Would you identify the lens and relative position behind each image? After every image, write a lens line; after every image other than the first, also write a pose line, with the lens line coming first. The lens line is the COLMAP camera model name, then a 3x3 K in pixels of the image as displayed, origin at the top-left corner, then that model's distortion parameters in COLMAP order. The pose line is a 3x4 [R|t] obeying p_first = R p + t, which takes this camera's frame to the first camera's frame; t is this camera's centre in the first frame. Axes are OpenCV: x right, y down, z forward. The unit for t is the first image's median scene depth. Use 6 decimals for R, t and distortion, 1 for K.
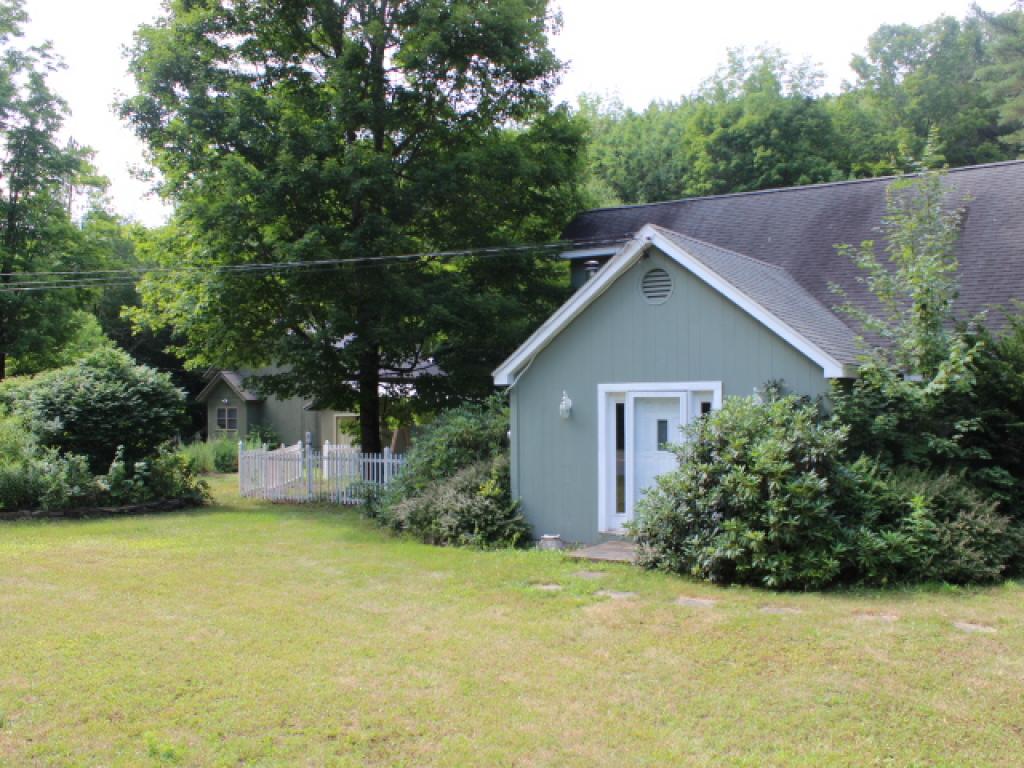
lens RADIAL K [[991.8, 0, 512.0], [0, 991.8, 384.0], [0, 0, 1]] dist [-0.143236, 0.121329]
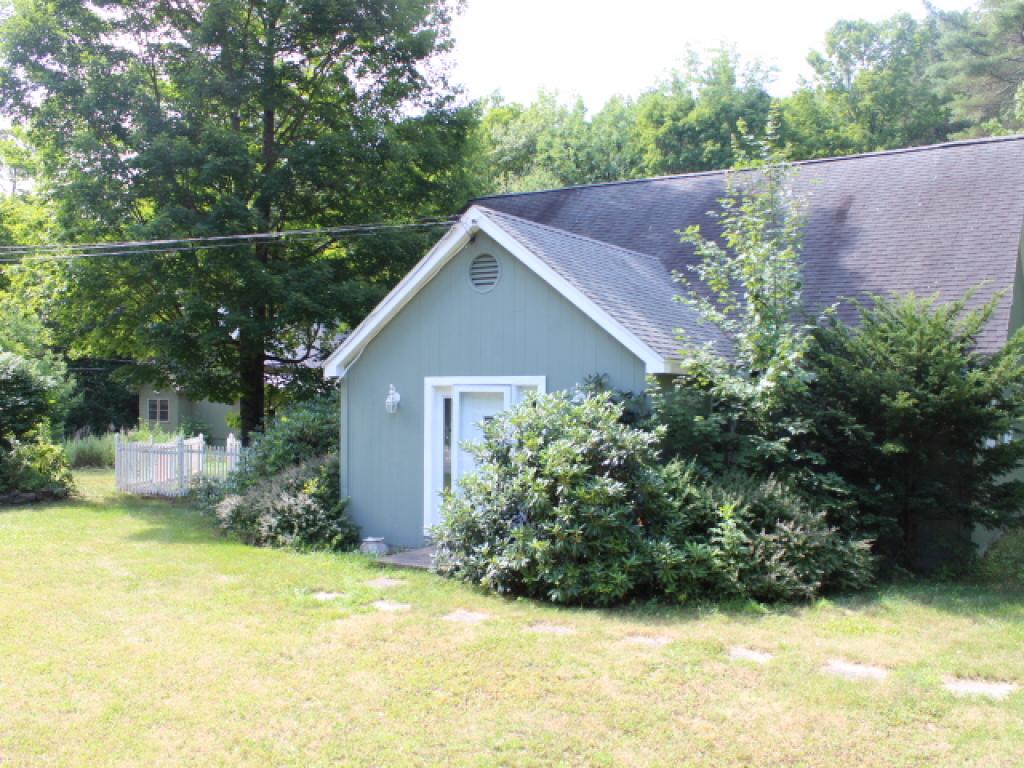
lens RADIAL K [[991.8, 0, 512.0], [0, 991.8, 384.0], [0, 0, 1]] dist [-0.143236, 0.121329]
pose [[0.999737, 0.014206, 0.017976, 0.156117], [-0.014291, 0.999887, 0.004626, 0.001057], [-0.017908, -0.004882, 0.999828, 0.065711]]
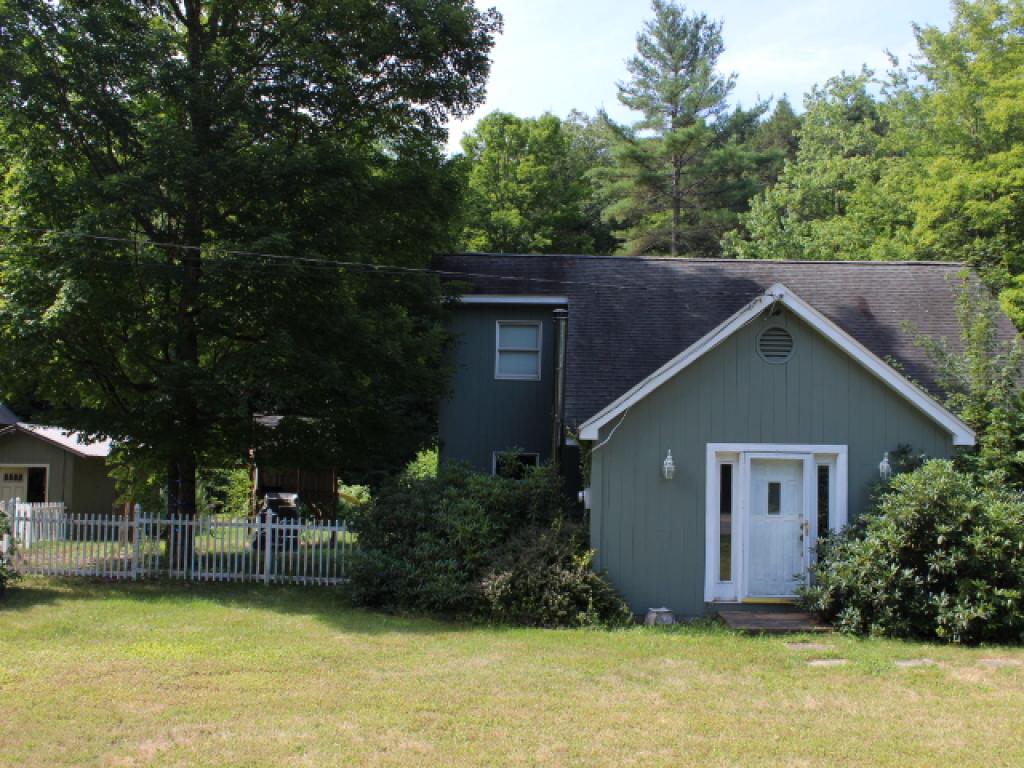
lens RADIAL K [[991.8, 0, 512.0], [0, 991.8, 384.0], [0, 0, 1]] dist [-0.143236, 0.121329]
pose [[0.854721, 0.067558, 0.514672, -0.570531], [-0.036186, 0.996837, -0.070754, 0.017245], [-0.517824, 0.041851, 0.854463, 0.302955]]
